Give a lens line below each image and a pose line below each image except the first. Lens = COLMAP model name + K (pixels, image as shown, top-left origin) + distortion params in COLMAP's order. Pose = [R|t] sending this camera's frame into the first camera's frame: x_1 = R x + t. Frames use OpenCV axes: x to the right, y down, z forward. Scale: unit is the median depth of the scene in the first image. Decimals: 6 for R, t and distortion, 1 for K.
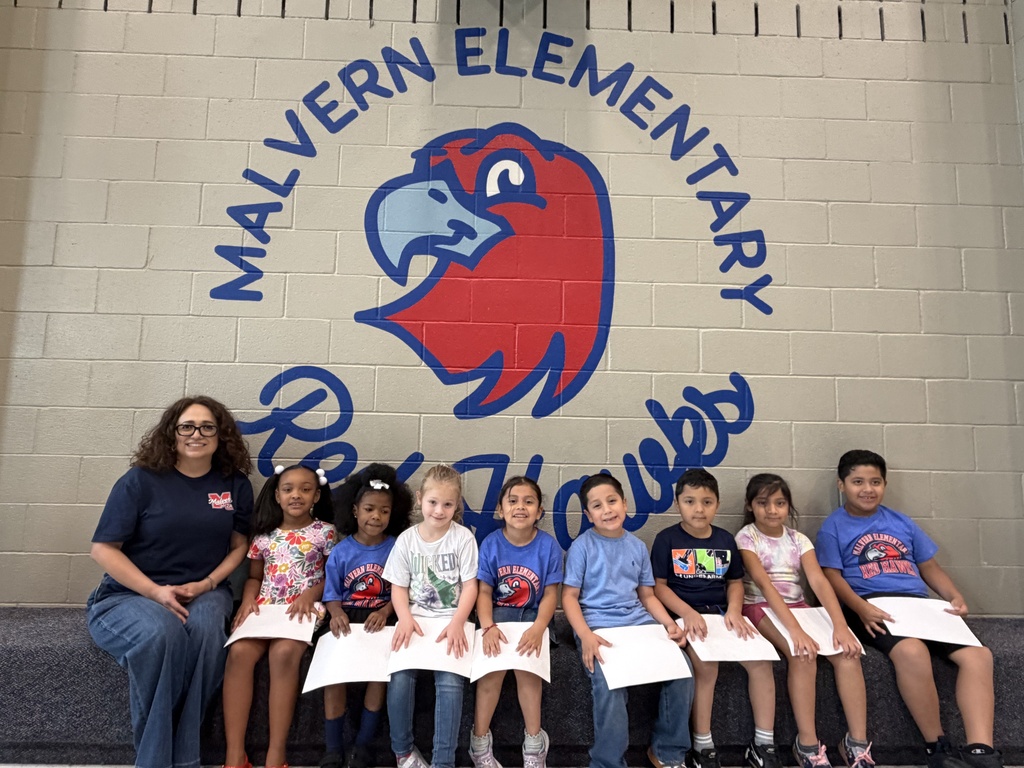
lens RADIAL K [[547.7, 0, 512.1], [0, 547.7, 367.2], [0, 0, 1]] dist [-0.000308, 0.000276]
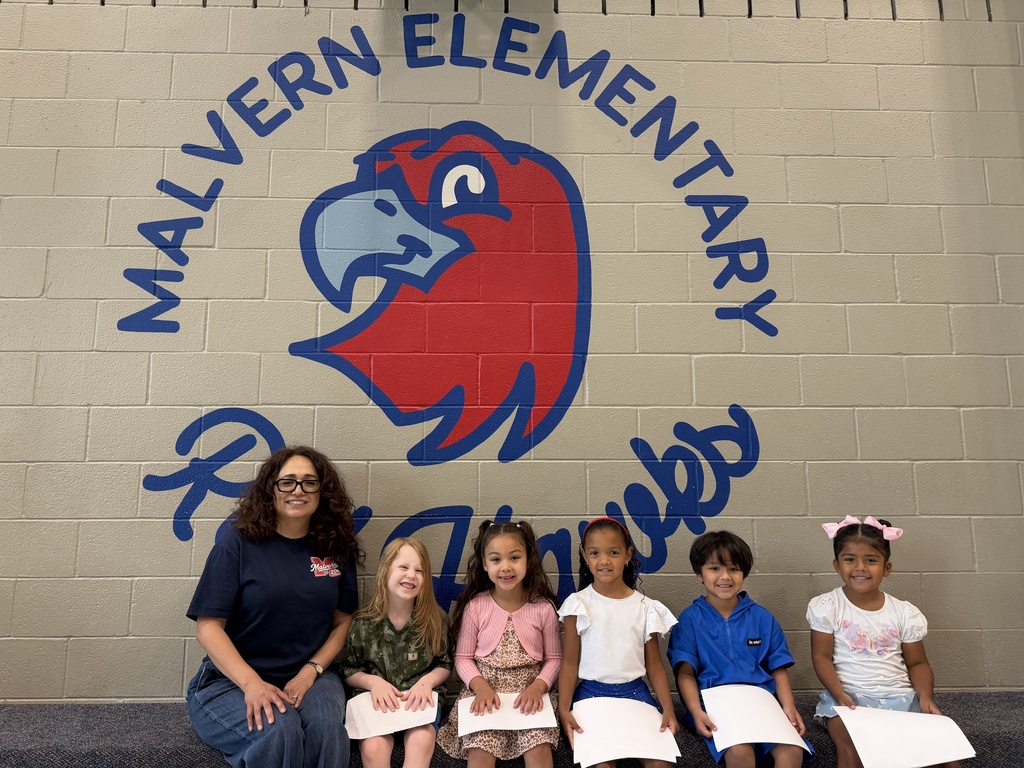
lens RADIAL K [[718.4, 0, 534.4], [0, 718.4, 382.0], [0, 0, 1]] dist [0.072755, -0.105190]
pose [[0.995899, -0.013233, 0.089502, -0.007144], [0.015181, 0.999662, -0.021125, -0.009661], [-0.089192, 0.022397, 0.995763, -0.140010]]
